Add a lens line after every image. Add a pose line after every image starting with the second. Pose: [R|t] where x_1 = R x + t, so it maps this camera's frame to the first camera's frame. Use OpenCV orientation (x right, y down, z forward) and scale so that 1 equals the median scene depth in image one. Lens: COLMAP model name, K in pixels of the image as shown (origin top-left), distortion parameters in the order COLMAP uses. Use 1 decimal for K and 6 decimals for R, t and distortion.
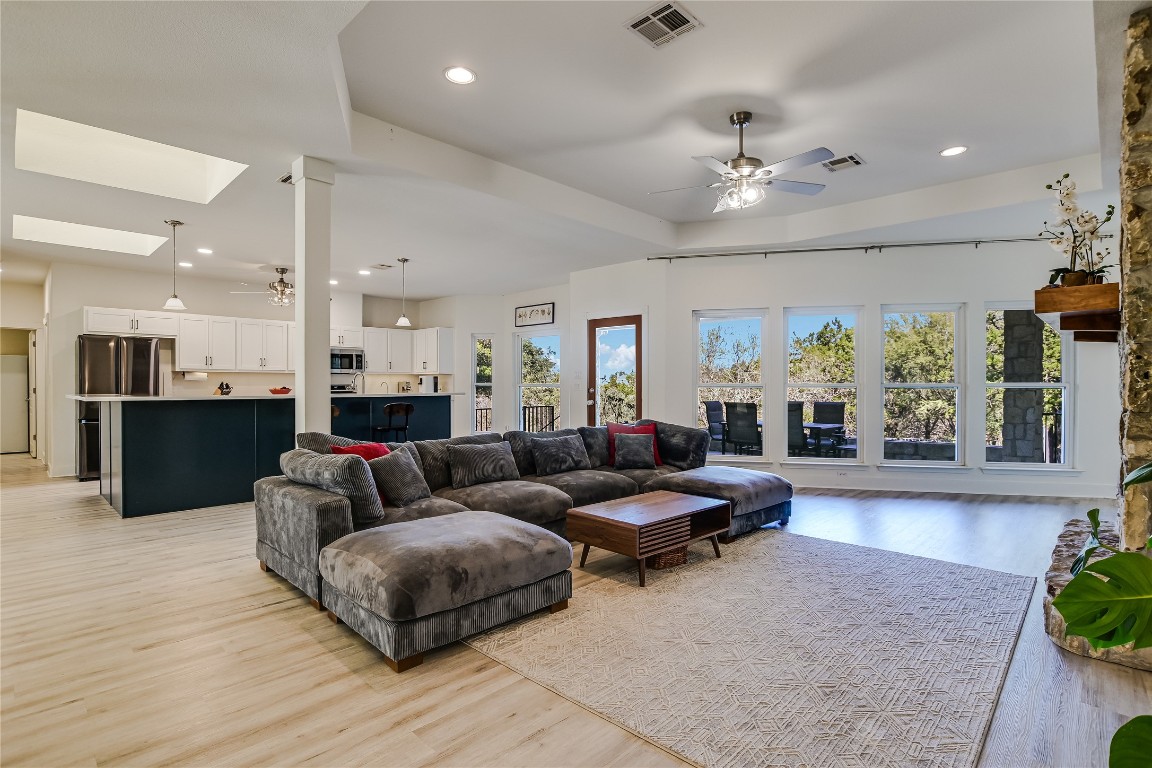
lens RADIAL K [[567.1, 0, 571.4], [0, 567.1, 383.6], [0, 0, 1]] dist [-0.020115, -0.001829]
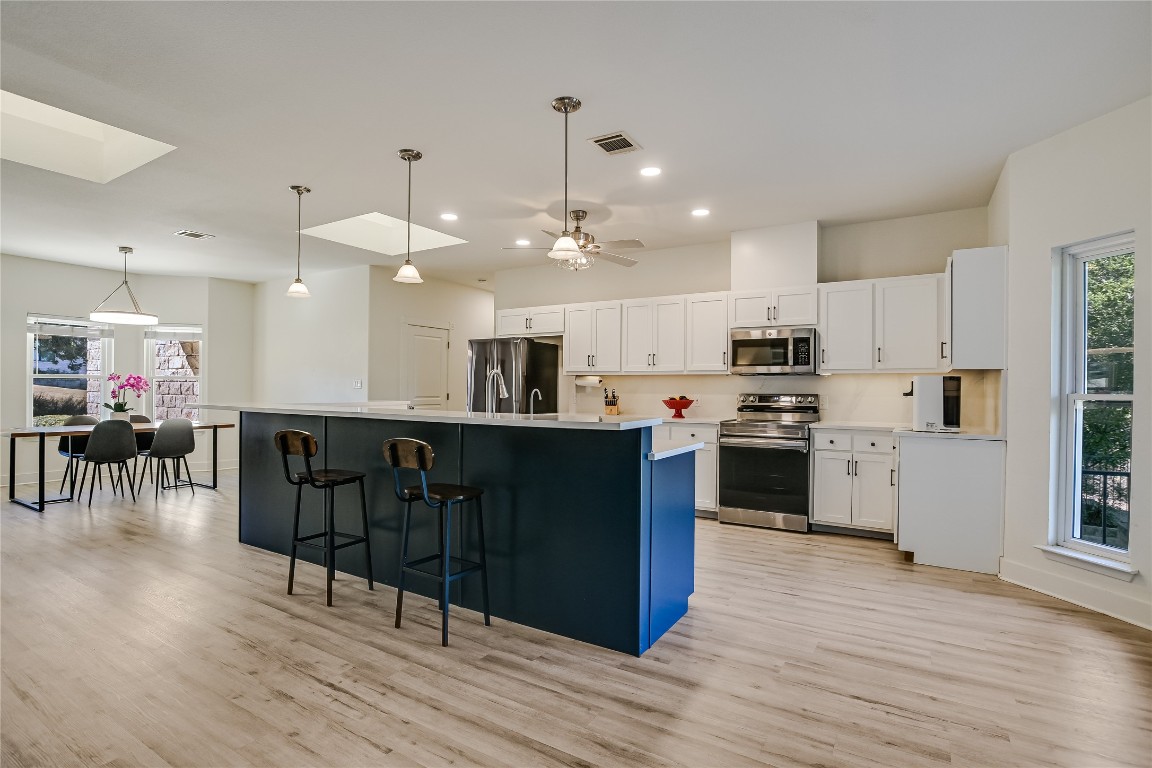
lens RADIAL K [[567.1, 0, 569.0], [0, 567.1, 387.9], [0, 0, 1]] dist [-0.020115, -0.001829]
pose [[0.209786, 0.004219, -0.977738, 0.100769], [-0.006982, 0.999972, 0.002816, -0.005293], [0.977722, 0.006236, 0.209810, 0.765390]]
